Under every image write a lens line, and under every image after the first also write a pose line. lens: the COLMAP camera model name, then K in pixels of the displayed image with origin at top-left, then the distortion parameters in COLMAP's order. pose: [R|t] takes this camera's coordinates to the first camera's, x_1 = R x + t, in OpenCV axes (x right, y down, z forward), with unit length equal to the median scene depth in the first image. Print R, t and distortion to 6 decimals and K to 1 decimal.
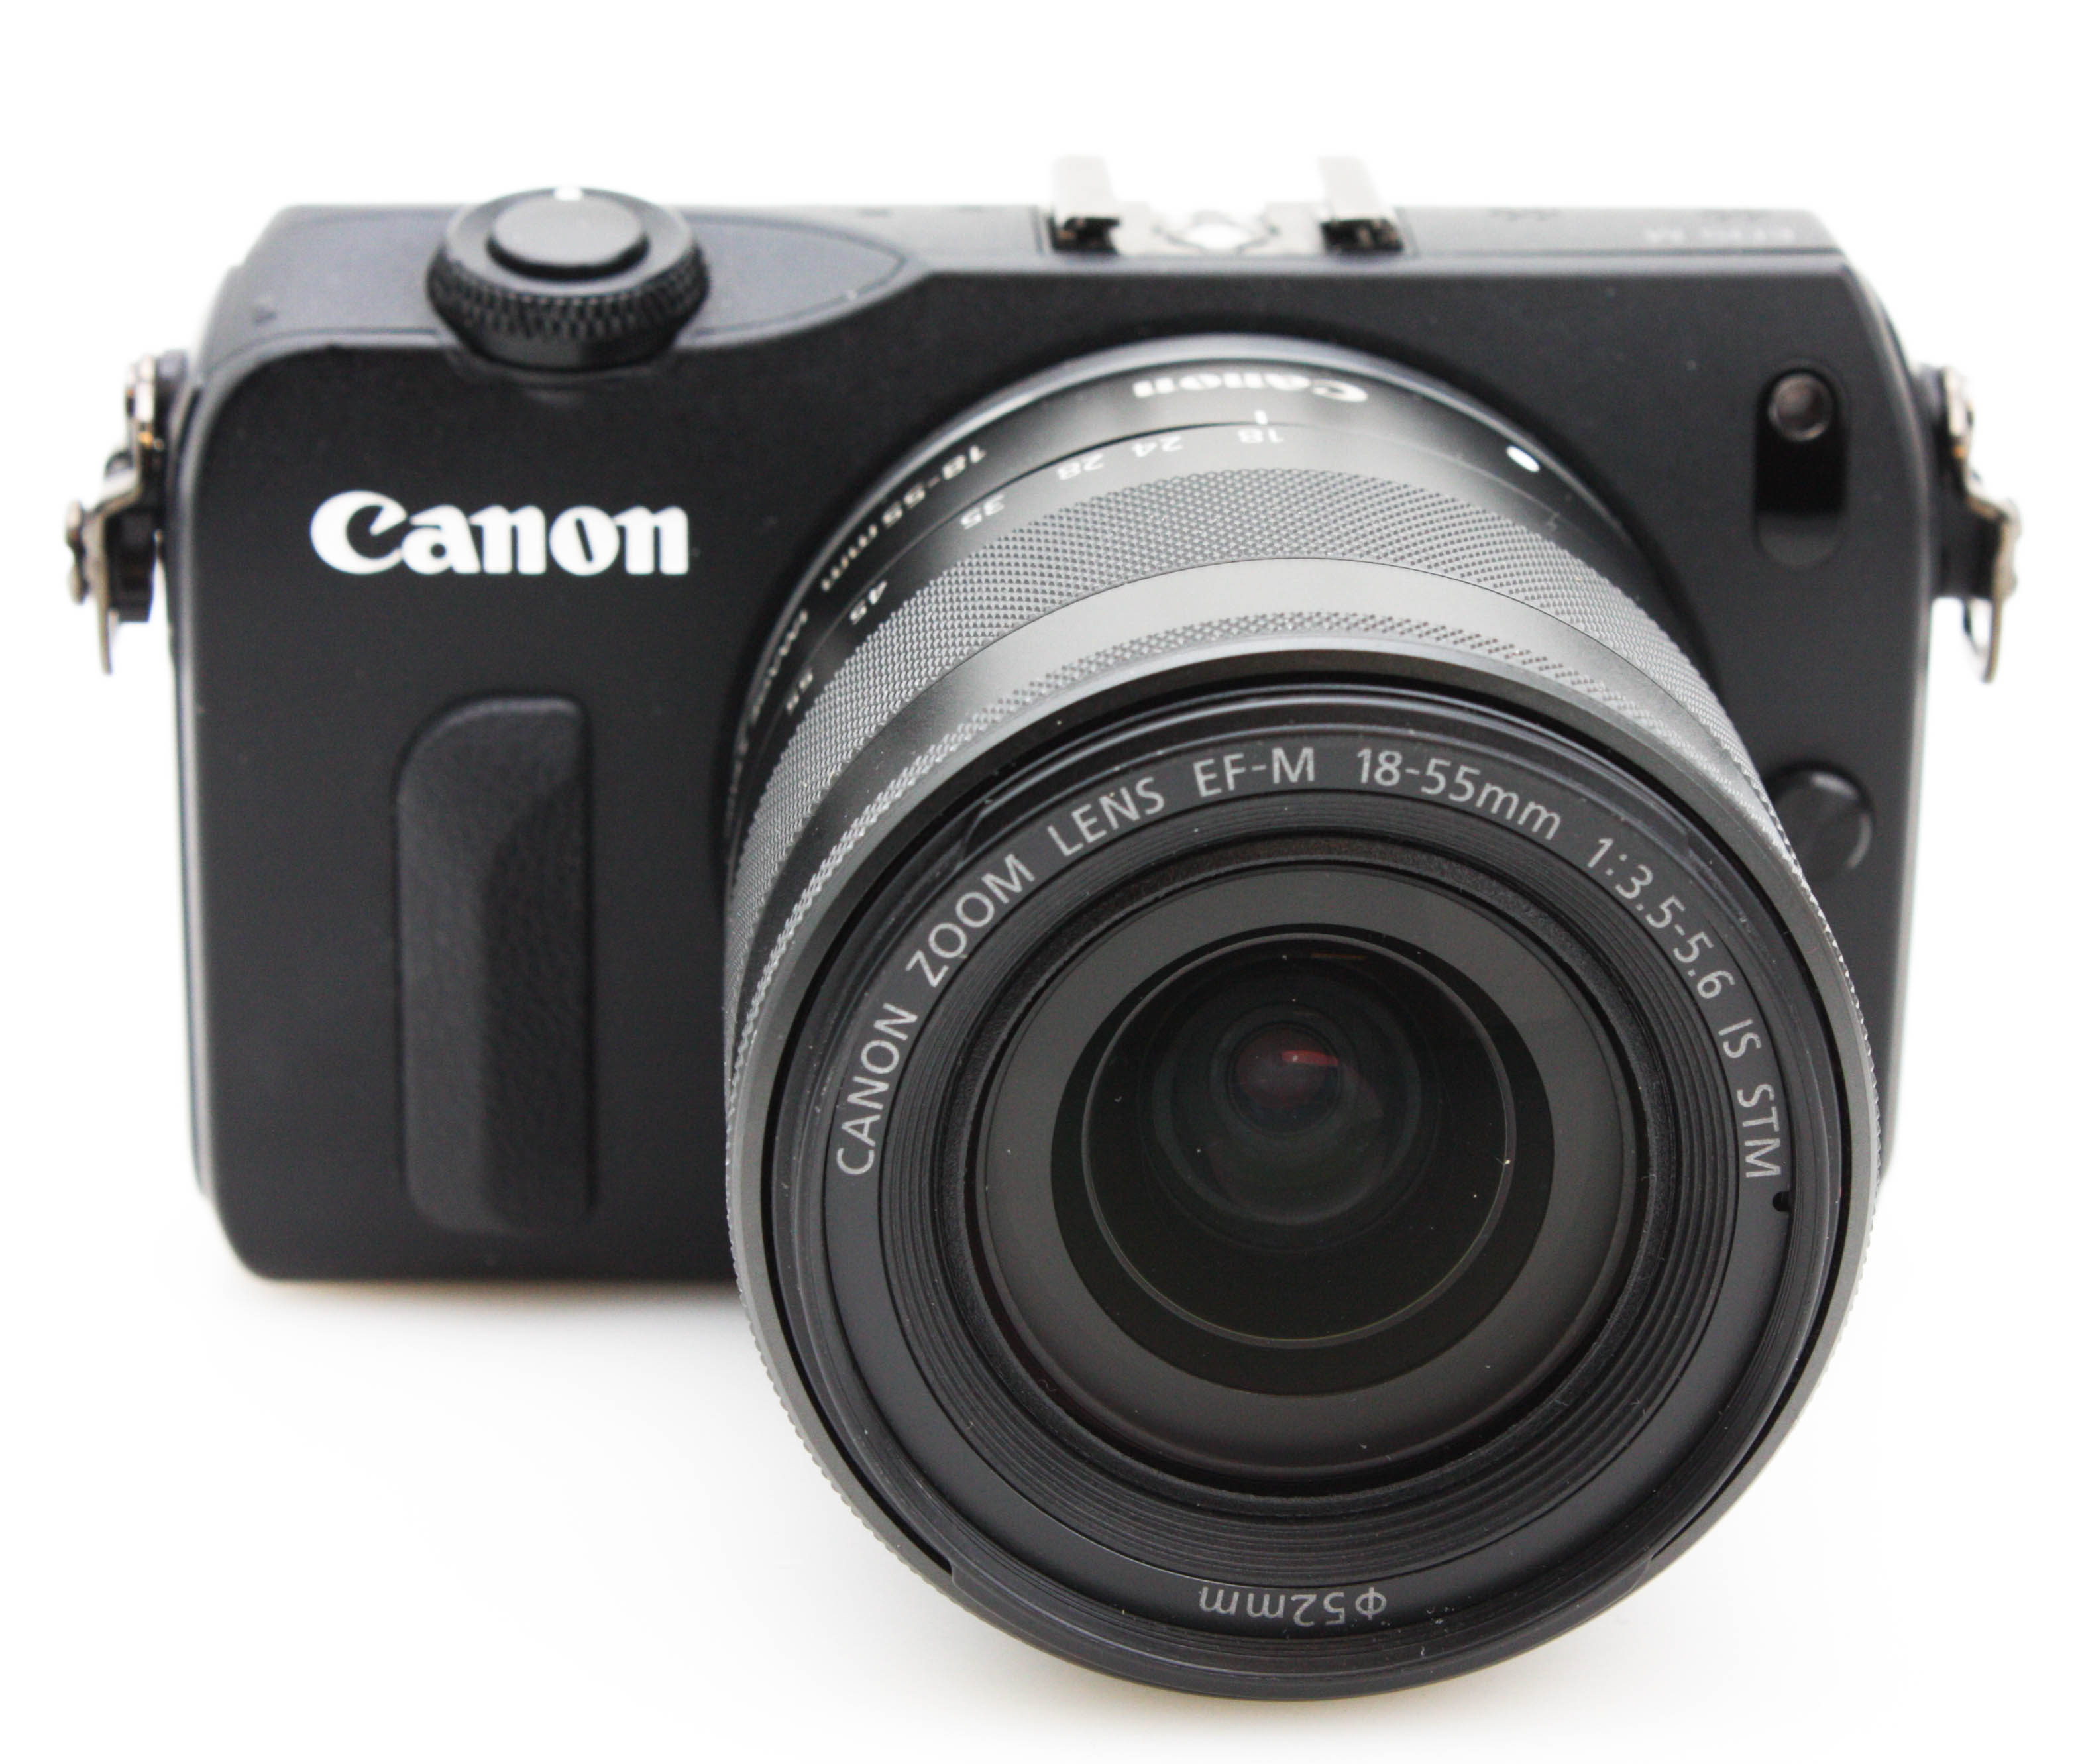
lens RADIAL K [[6075.6, 0, 1037.0], [0, 6075.6, 882.0], [0, 0, 1]] dist [-0.105476, 0.895886]
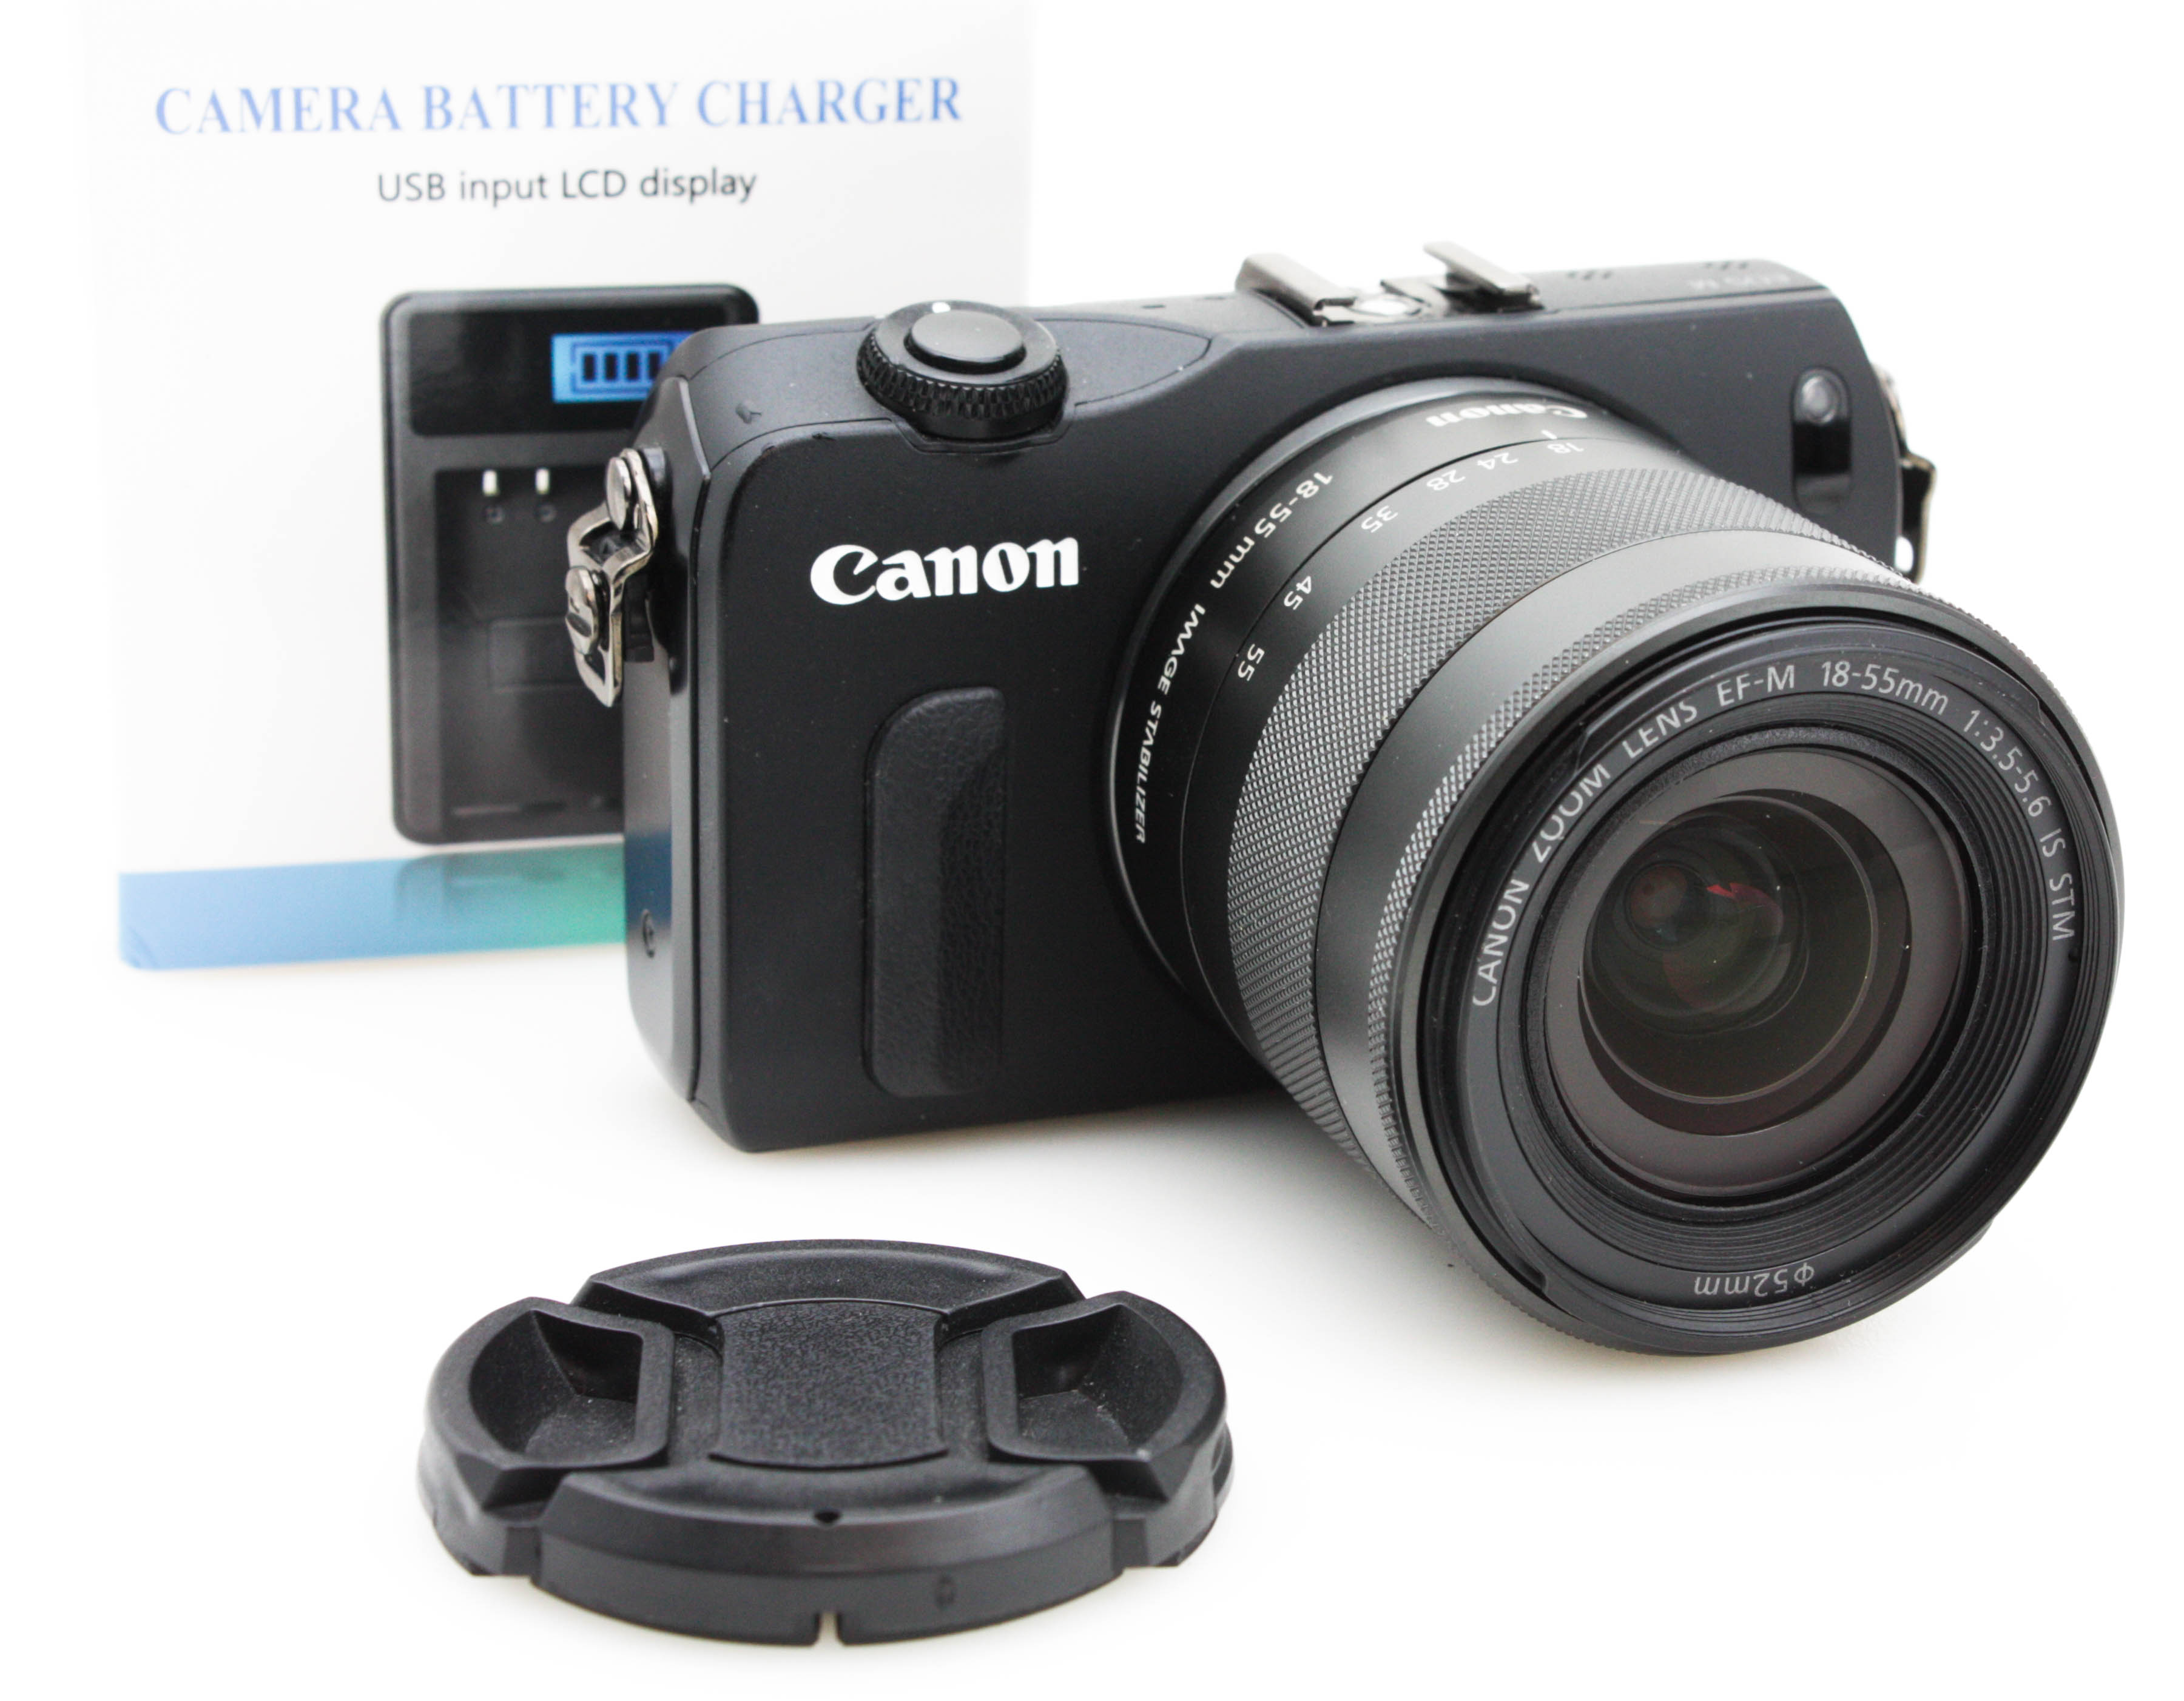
lens RADIAL K [[4719.4, 0, 1092.0], [0, 4719.4, 850.5], [0, 0, 1]] dist [-0.047138, -0.102574]
pose [[0.955441, -0.099177, 0.278021, -0.396861], [0.095813, 0.995068, 0.025696, -0.021797], [-0.279198, 0.002087, 0.960231, 0.004912]]
